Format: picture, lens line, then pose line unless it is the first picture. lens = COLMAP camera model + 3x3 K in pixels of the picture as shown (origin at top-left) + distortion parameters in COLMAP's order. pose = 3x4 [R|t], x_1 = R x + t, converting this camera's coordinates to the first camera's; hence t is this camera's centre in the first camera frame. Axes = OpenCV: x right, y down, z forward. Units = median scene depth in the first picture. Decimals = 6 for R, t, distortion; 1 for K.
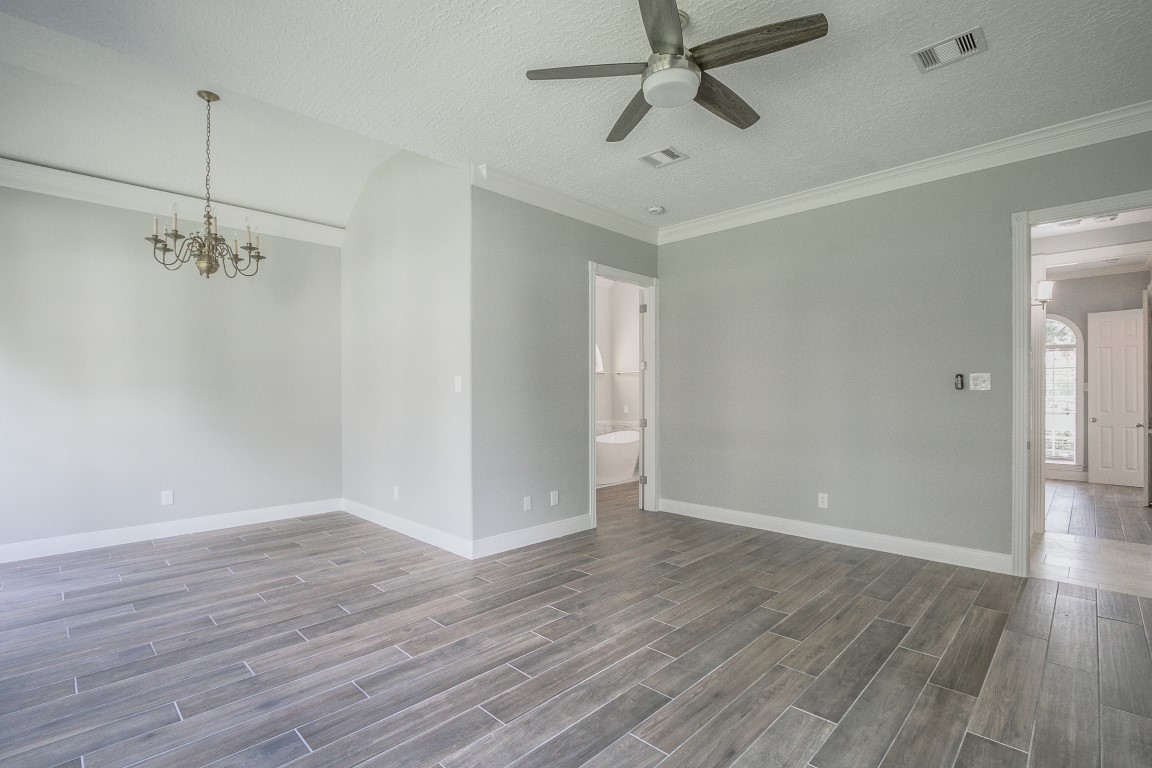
lens RADIAL K [[531.4, 0, 574.0], [0, 531.4, 397.0], [0, 0, 1]] dist [-0.016773, 0.000597]
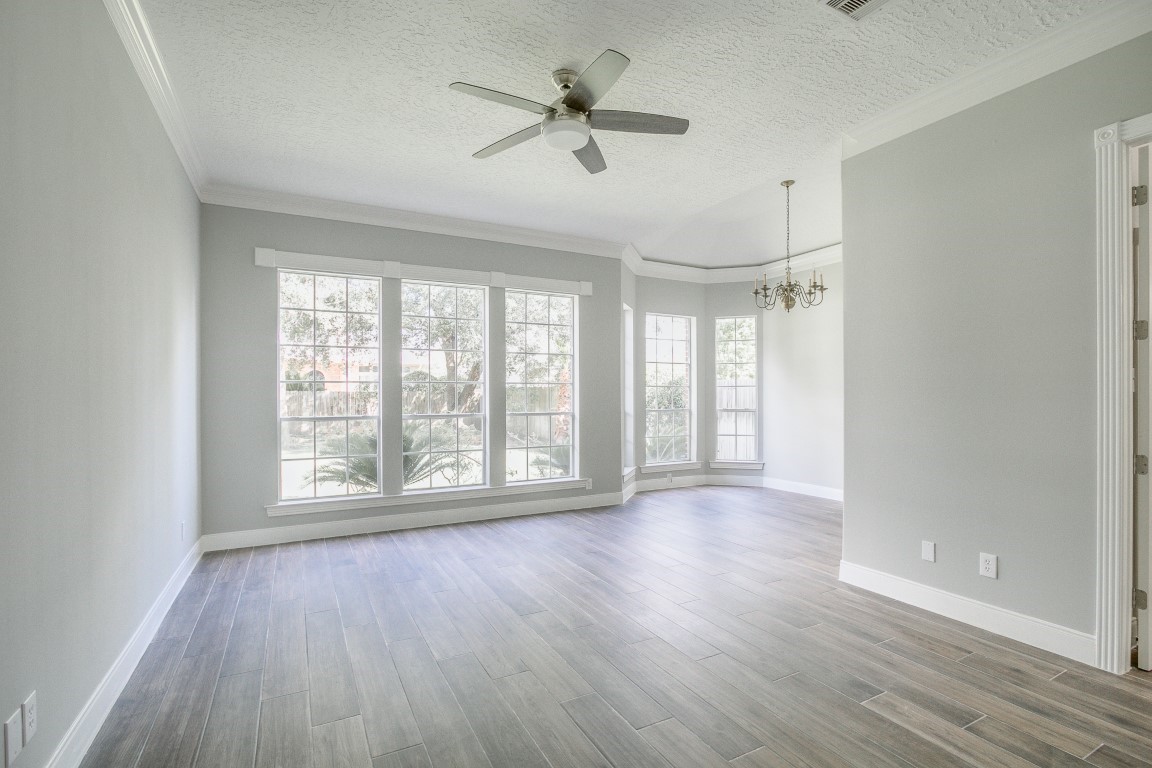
lens RADIAL K [[531.4, 0, 574.0], [0, 531.4, 397.0], [0, 0, 1]] dist [-0.016773, 0.000597]
pose [[-0.301448, 0.006966, -0.953457, 0.826027], [-0.003395, 0.999959, 0.008379, -0.009320], [0.953477, 0.005763, -0.301412, 0.873653]]
